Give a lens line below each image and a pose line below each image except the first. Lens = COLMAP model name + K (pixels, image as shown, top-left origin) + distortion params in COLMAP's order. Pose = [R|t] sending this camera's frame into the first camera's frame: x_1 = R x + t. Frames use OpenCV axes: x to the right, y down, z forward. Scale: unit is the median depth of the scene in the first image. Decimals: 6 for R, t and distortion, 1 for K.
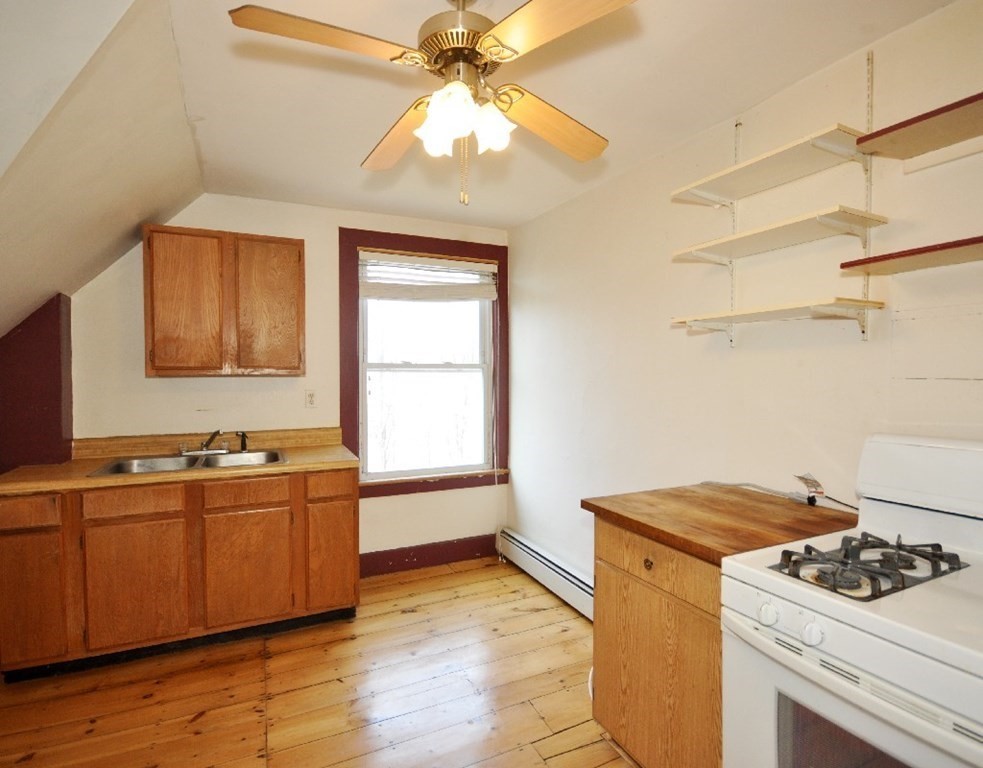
lens RADIAL K [[513.4, 0, 491.5], [0, 513.4, 384.0], [0, 0, 1]] dist [-0.003212, -0.000722]
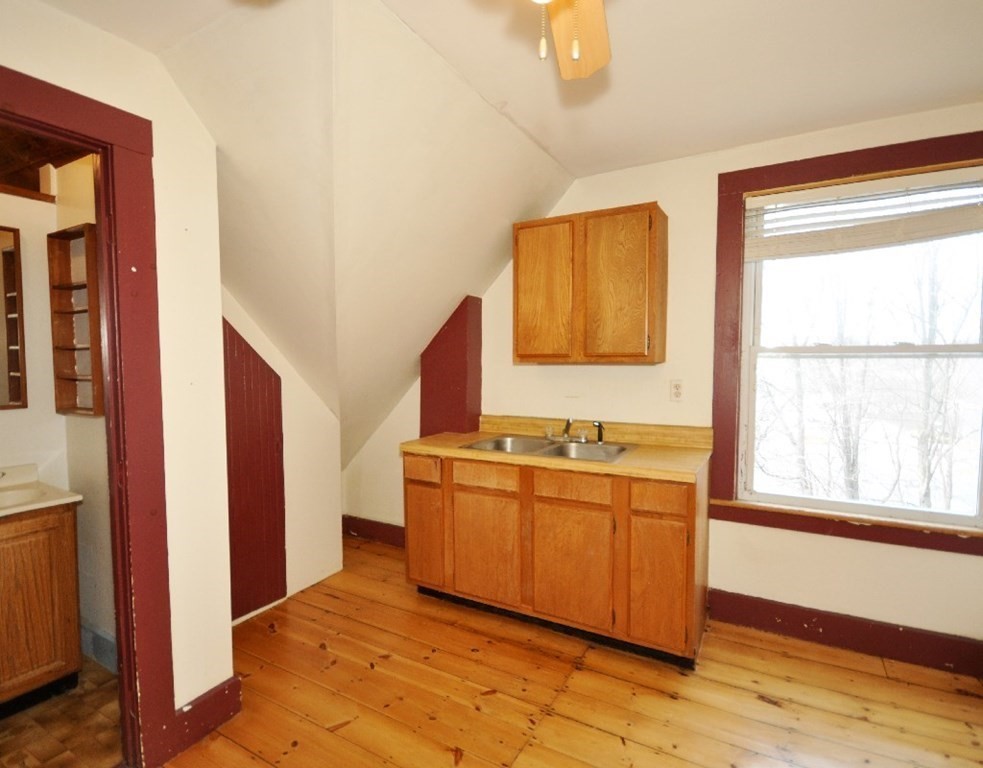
lens RADIAL K [[513.4, 0, 491.5], [0, 513.4, 384.0], [0, 0, 1]] dist [-0.003212, -0.000722]
pose [[0.568868, 0.040088, -0.821451, 0.201038], [-0.012861, 0.999123, 0.039853, -0.014115], [0.822328, -0.012106, 0.568885, 0.326308]]
